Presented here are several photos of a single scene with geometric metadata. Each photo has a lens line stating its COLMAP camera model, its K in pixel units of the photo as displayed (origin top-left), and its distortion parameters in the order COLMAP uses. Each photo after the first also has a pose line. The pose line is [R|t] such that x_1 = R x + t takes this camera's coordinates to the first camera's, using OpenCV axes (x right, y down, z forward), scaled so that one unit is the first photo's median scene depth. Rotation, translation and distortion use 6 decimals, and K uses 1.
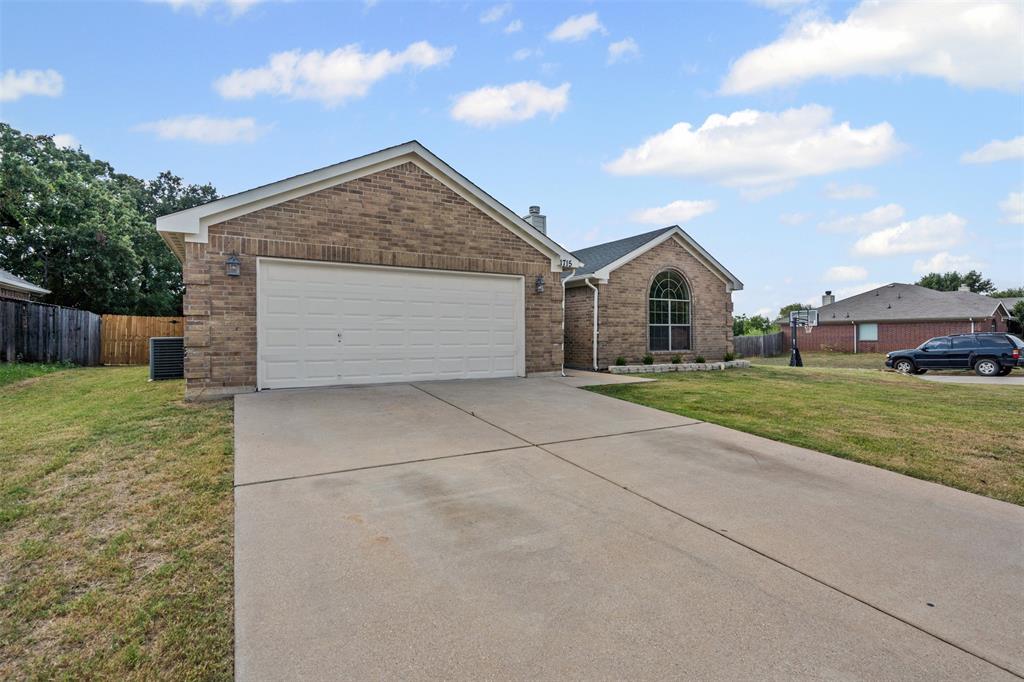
lens RADIAL K [[462.9, 0, 510.9], [0, 462.9, 341.4], [0, 0, 1]] dist [0.000479, 0.000332]
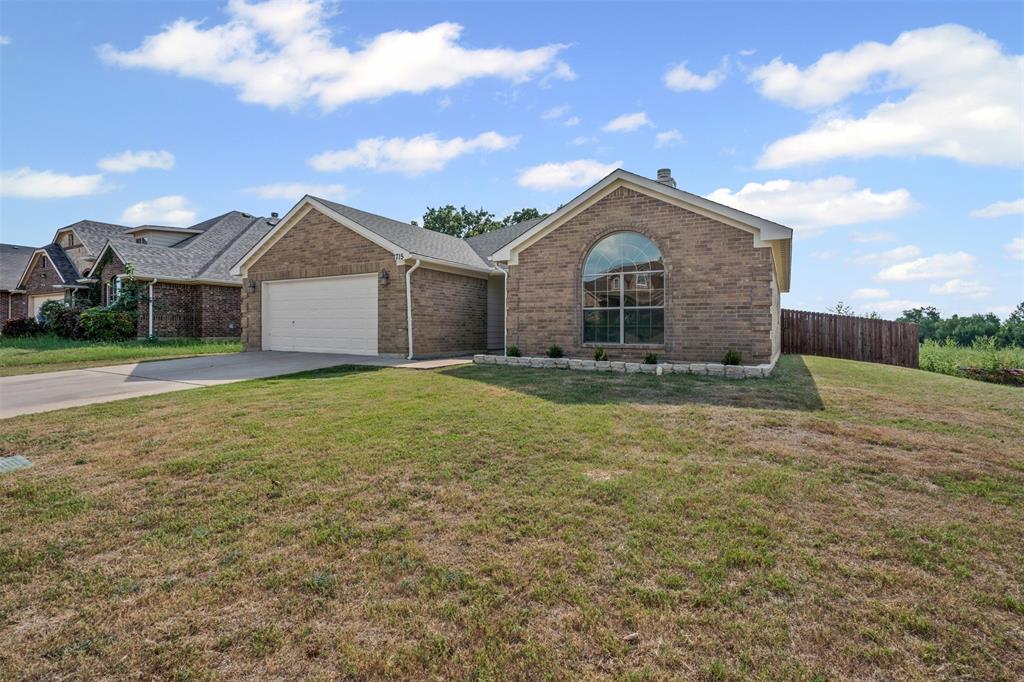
lens RADIAL K [[474.8, 0, 522.0], [0, 474.8, 341.8], [0, 0, 1]] dist [-0.002944, 0.000032]
pose [[0.508465, 0.031602, -0.860502, 1.032330], [-0.014049, 0.999498, 0.028405, -0.001503], [0.860968, -0.002353, 0.508654, 0.555156]]
